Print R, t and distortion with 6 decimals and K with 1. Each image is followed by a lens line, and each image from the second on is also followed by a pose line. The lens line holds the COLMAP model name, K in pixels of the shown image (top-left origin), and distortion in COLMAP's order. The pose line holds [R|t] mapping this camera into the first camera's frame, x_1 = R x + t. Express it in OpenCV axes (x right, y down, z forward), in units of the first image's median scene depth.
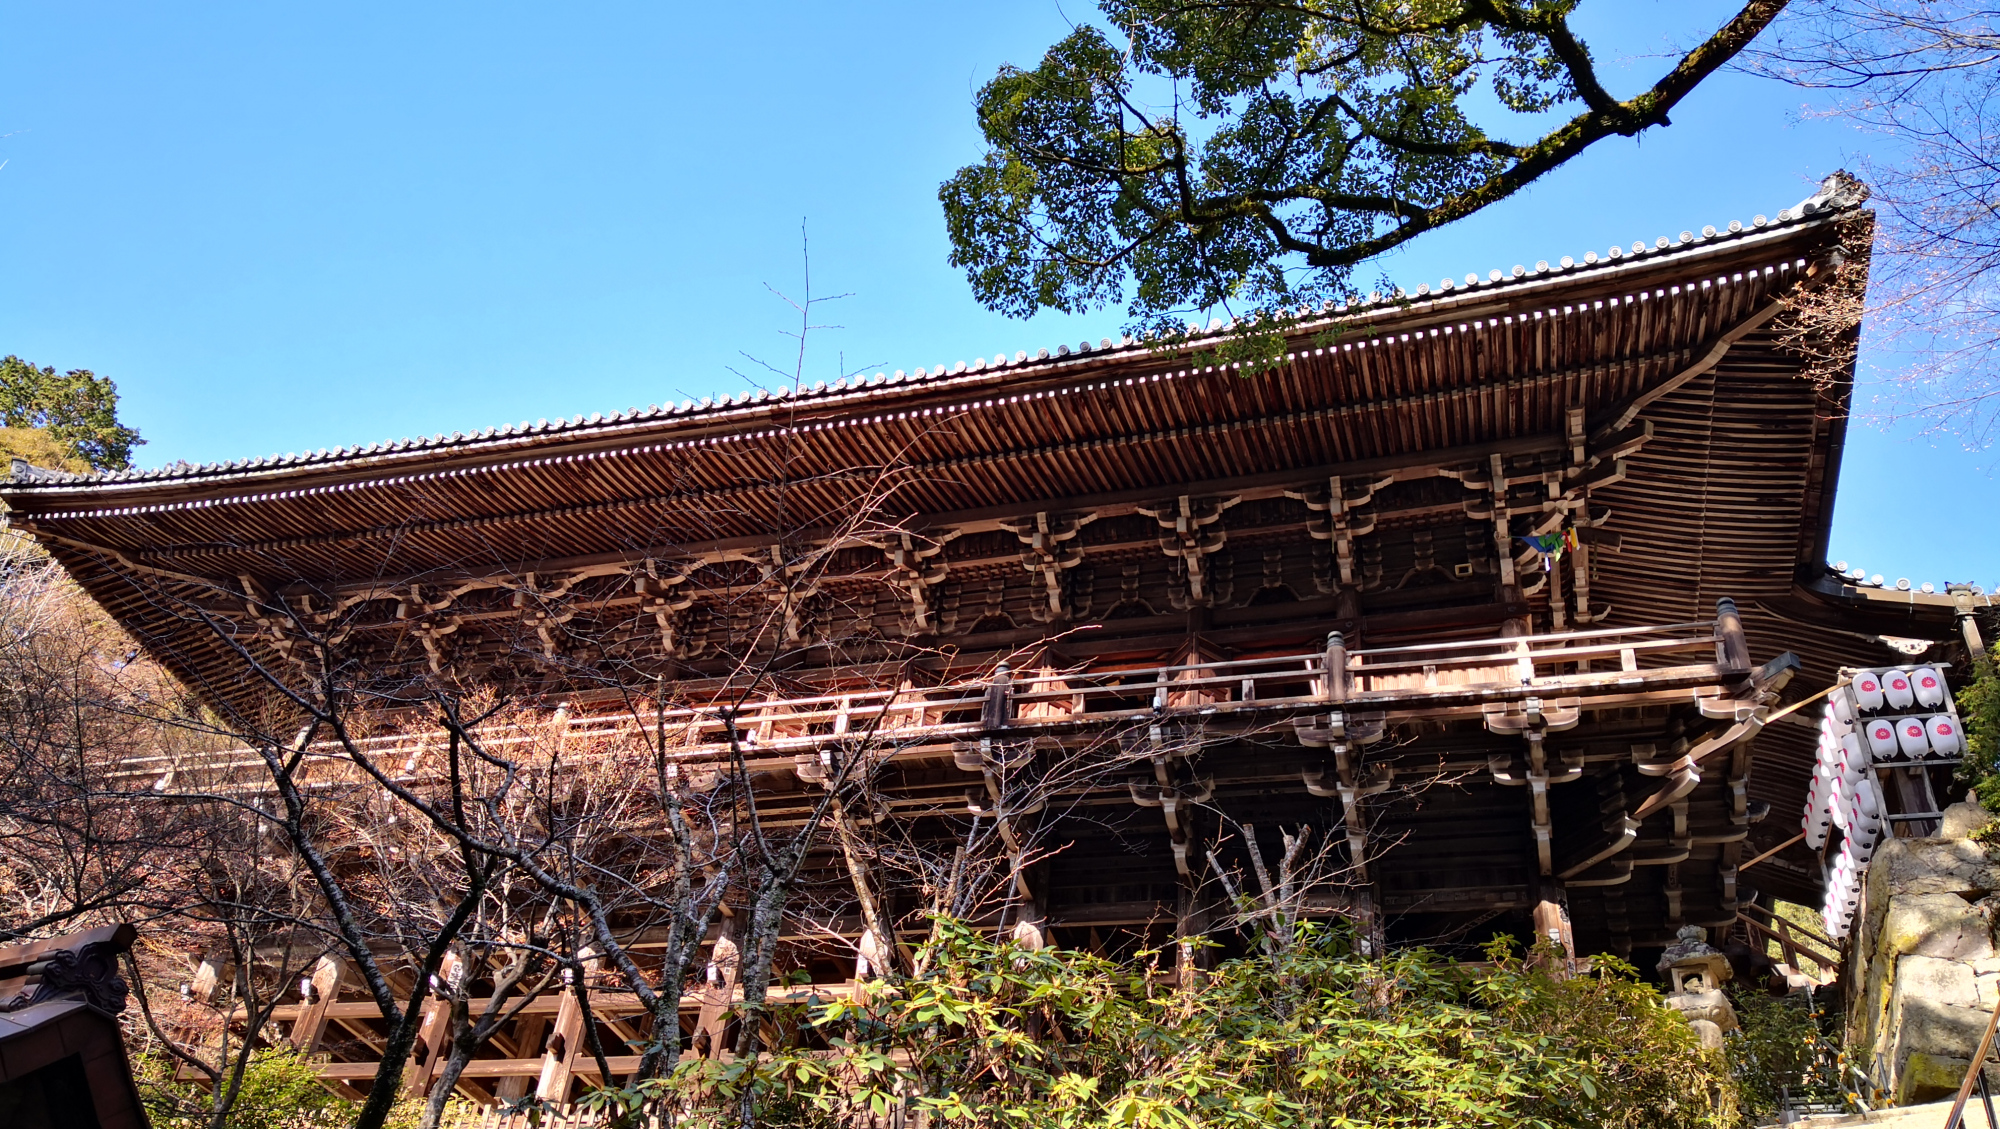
lens RADIAL K [[1646.9, 0, 1000.0], [0, 1646.9, 564.5], [0, 0, 1]] dist [0.110334, -0.310178]
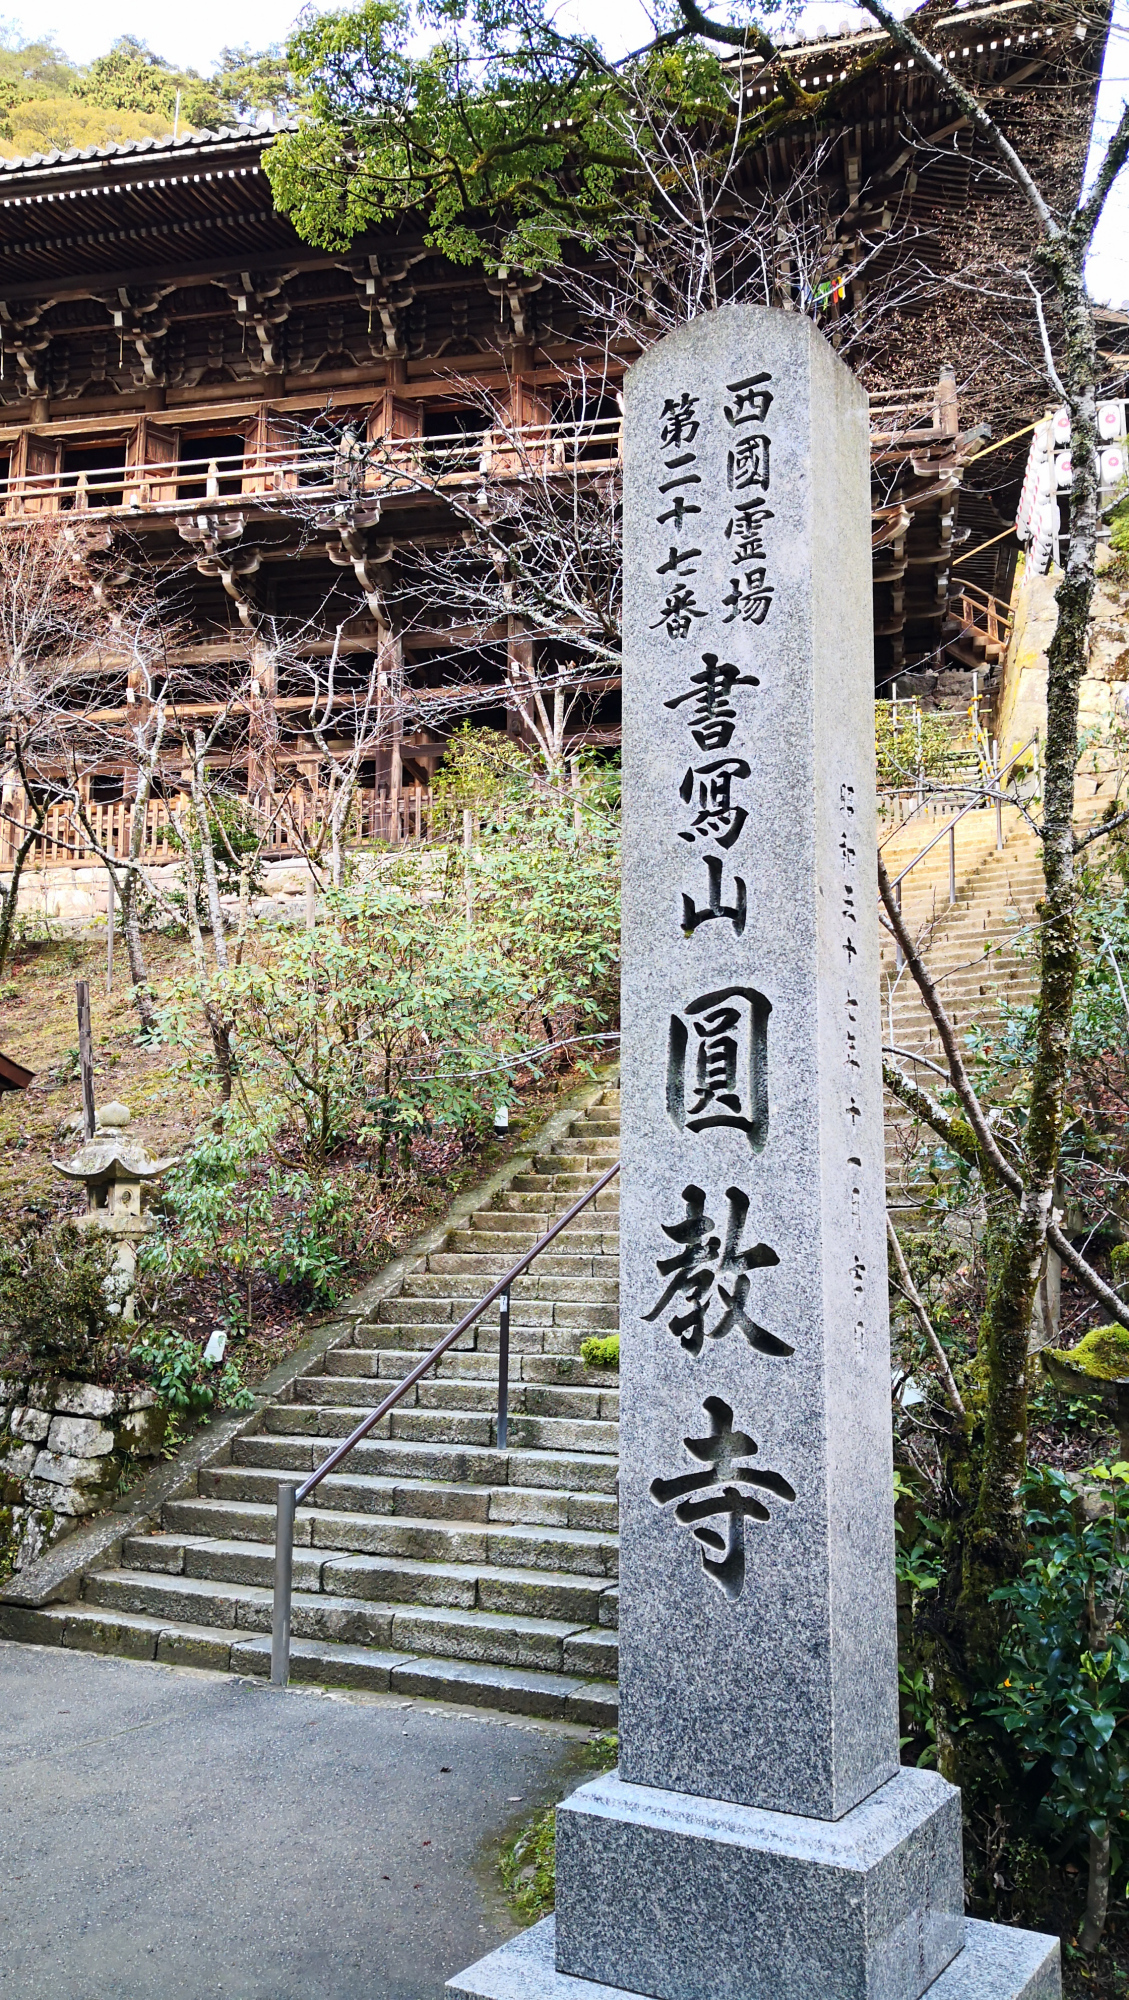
lens RADIAL K [[1568.3, 0, 564.5], [0, 1568.3, 1000.0], [0, 0, 1]] dist [0.027796, -0.002215]
pose [[0.992004, -0.075086, 0.101444, 0.009459], [0.015479, 0.870093, 0.492645, -0.127927], [-0.125256, -0.487135, 0.864298, -0.153260]]
